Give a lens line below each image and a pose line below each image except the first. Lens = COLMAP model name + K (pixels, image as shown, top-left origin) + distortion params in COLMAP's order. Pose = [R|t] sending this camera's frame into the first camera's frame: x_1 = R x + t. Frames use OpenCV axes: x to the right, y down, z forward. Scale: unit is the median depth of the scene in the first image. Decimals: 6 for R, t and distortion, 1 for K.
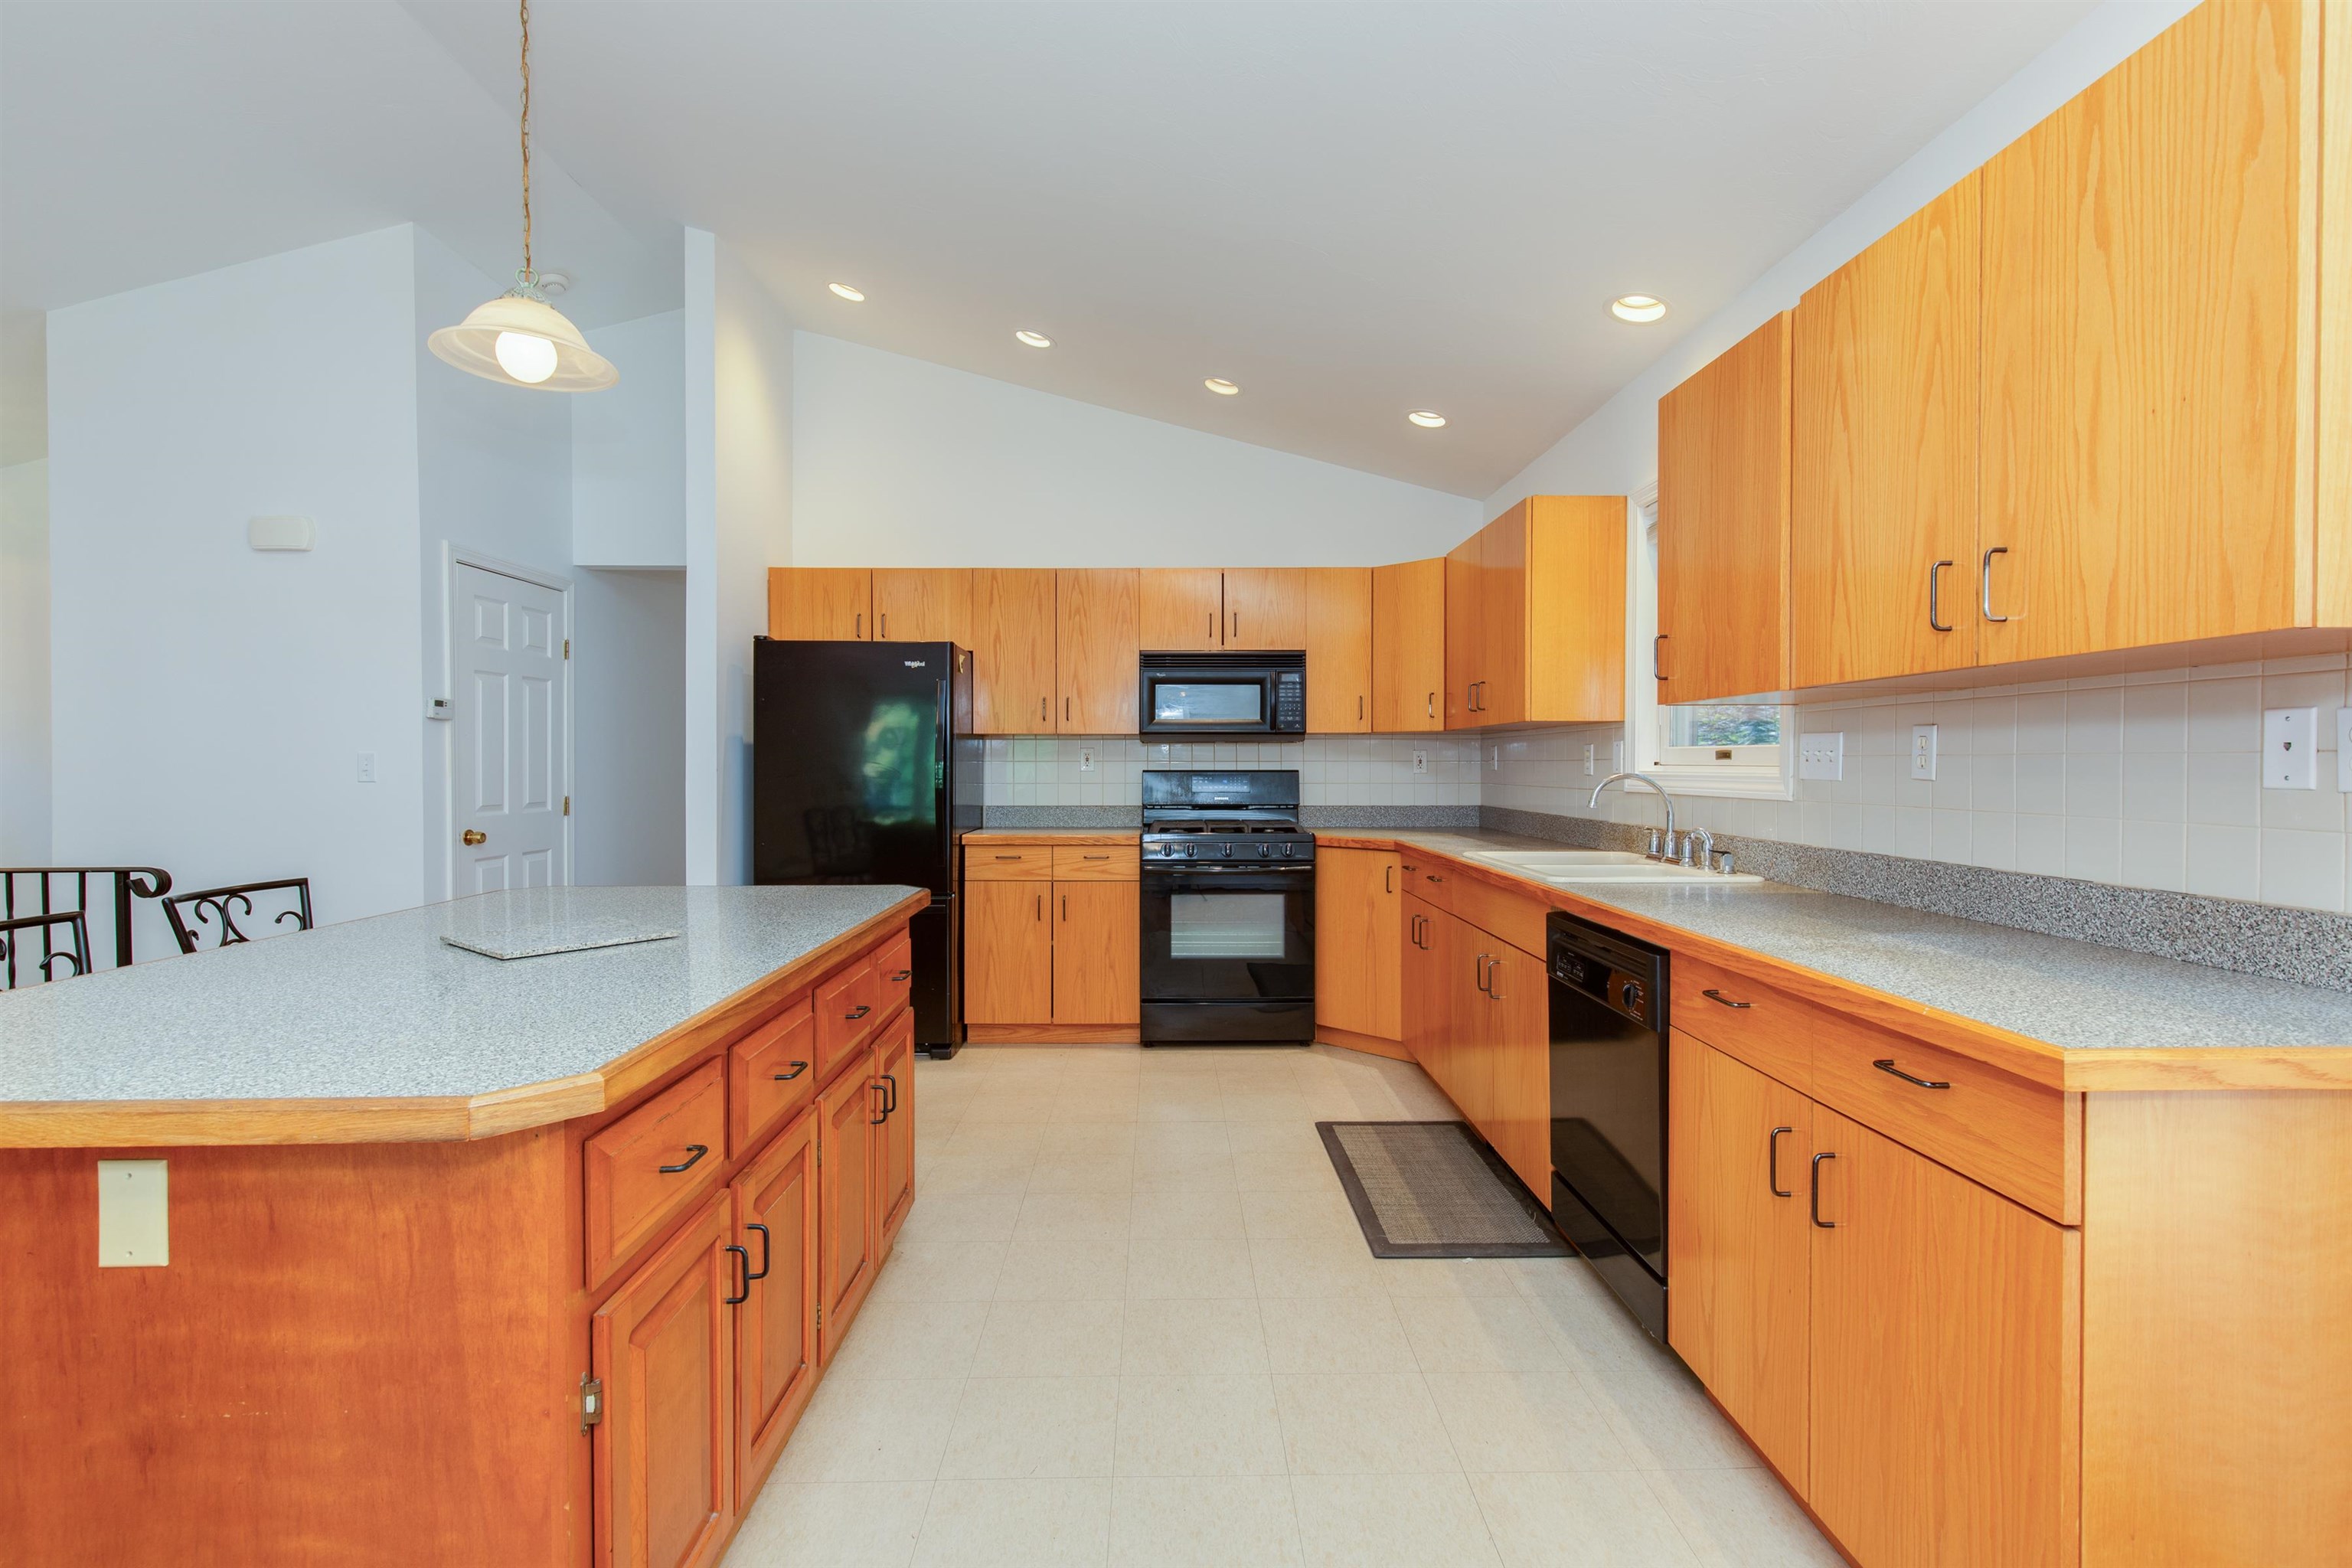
lens RADIAL K [[1081.0, 0, 1164.8], [0, 1081.0, 776.4], [0, 0, 1]] dist [0.006252, -0.001330]
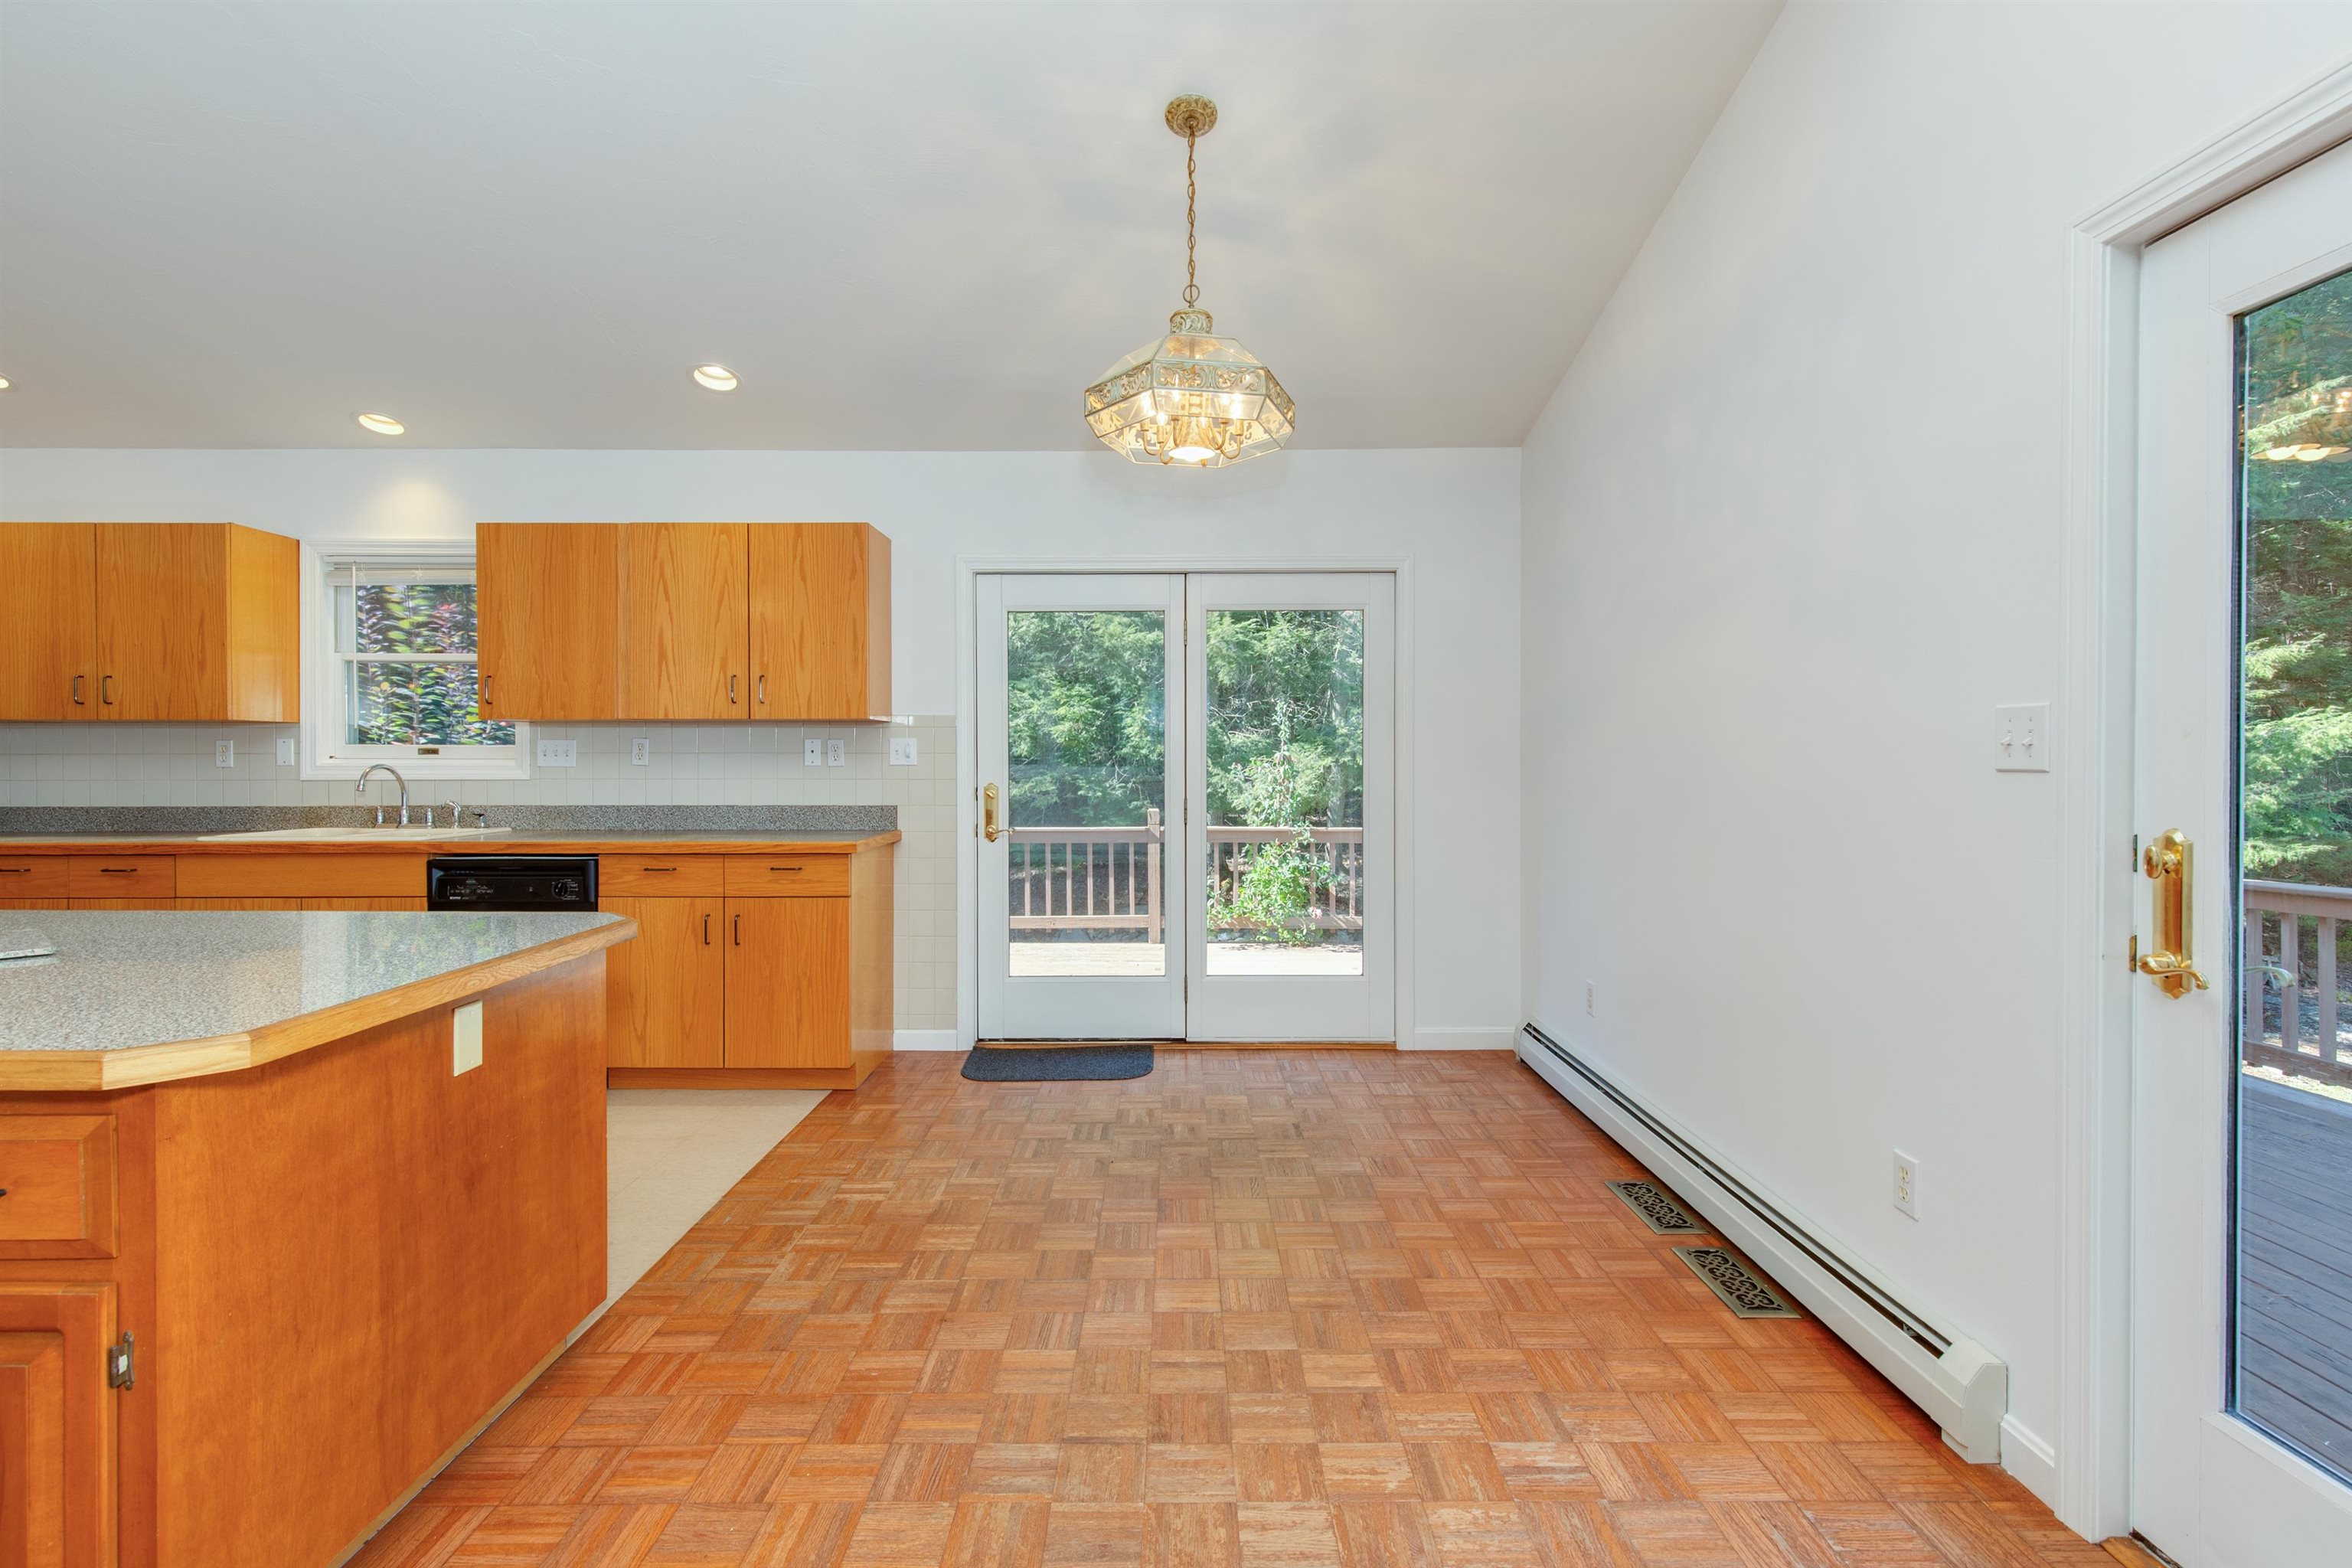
lens RADIAL K [[1081.0, 0, 1178.6], [0, 1081.0, 769.1], [0, 0, 1]] dist [0.006252, -0.001330]
pose [[0.017594, -0.008479, 0.999809, -0.883133], [0.012267, 0.999891, 0.008264, 0.003447], [-0.999770, 0.012120, 0.017696, -0.024605]]
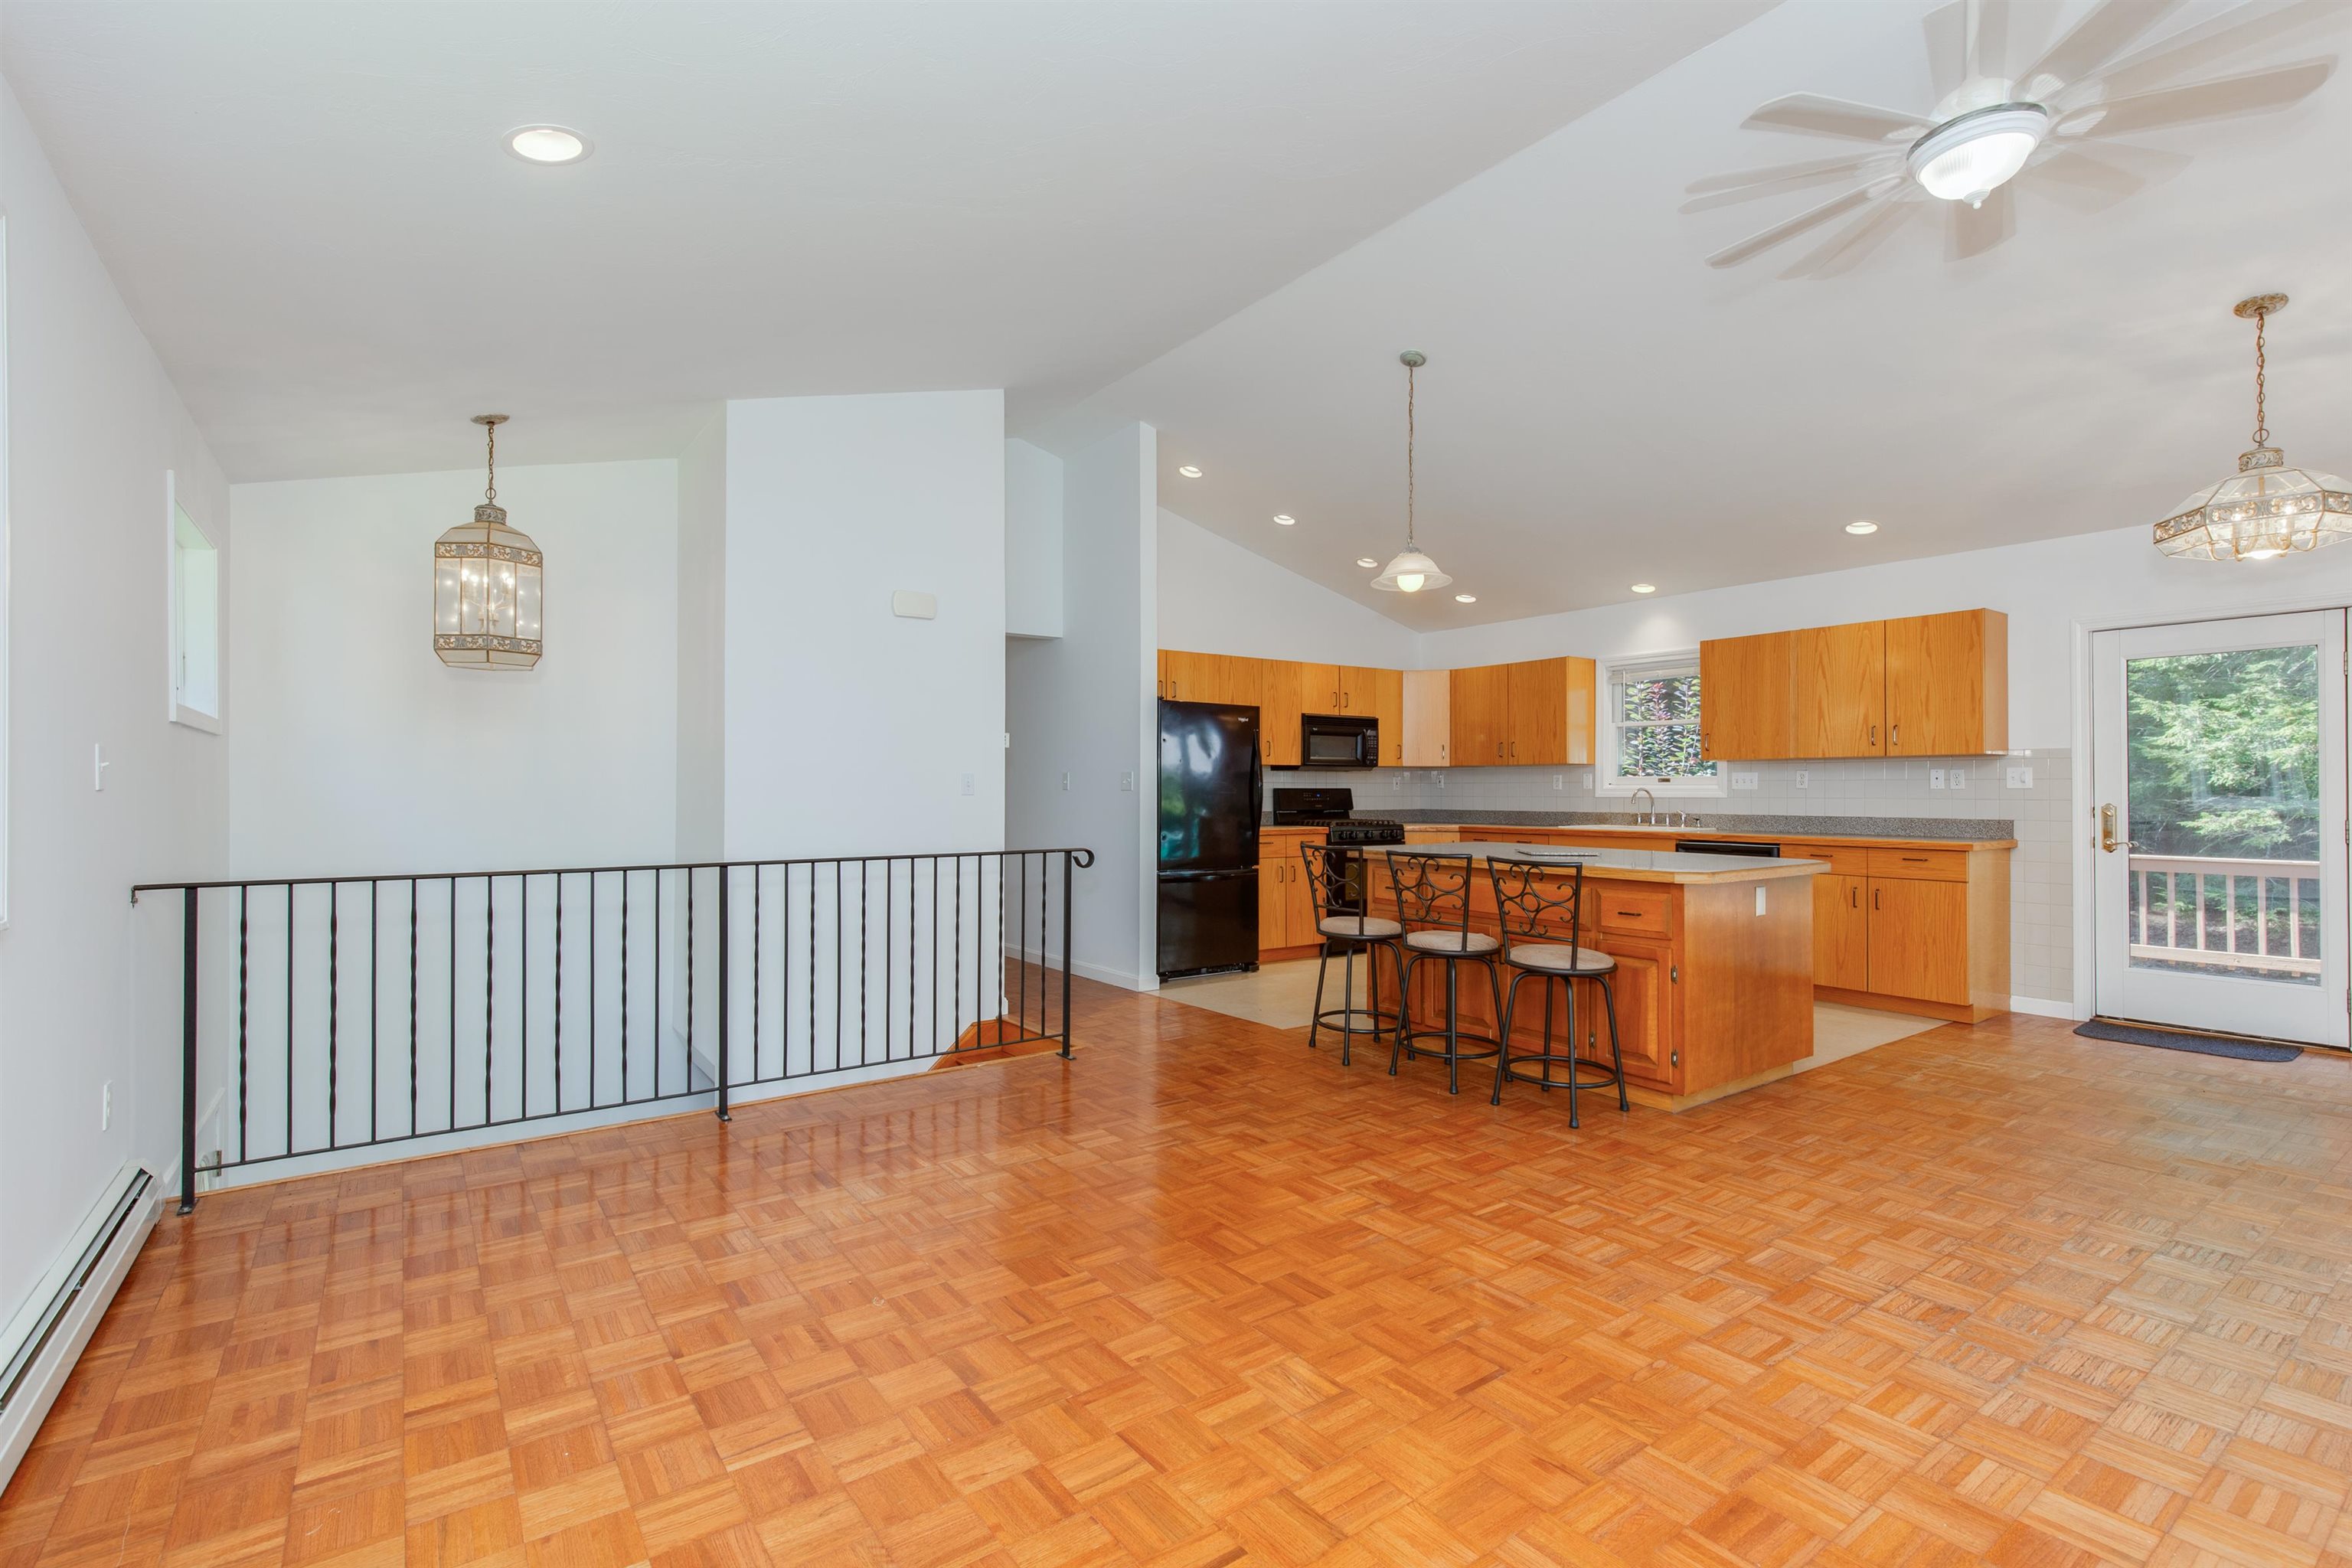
lens RADIAL K [[1081.0, 0, 1182.8], [0, 1081.0, 784.0], [0, 0, 1]] dist [0.006252, -0.001330]
pose [[0.817241, 0.005627, 0.576268, -1.632800], [0.004808, 0.999851, -0.016580, 0.020531], [-0.576276, 0.016321, 0.817092, -0.304047]]
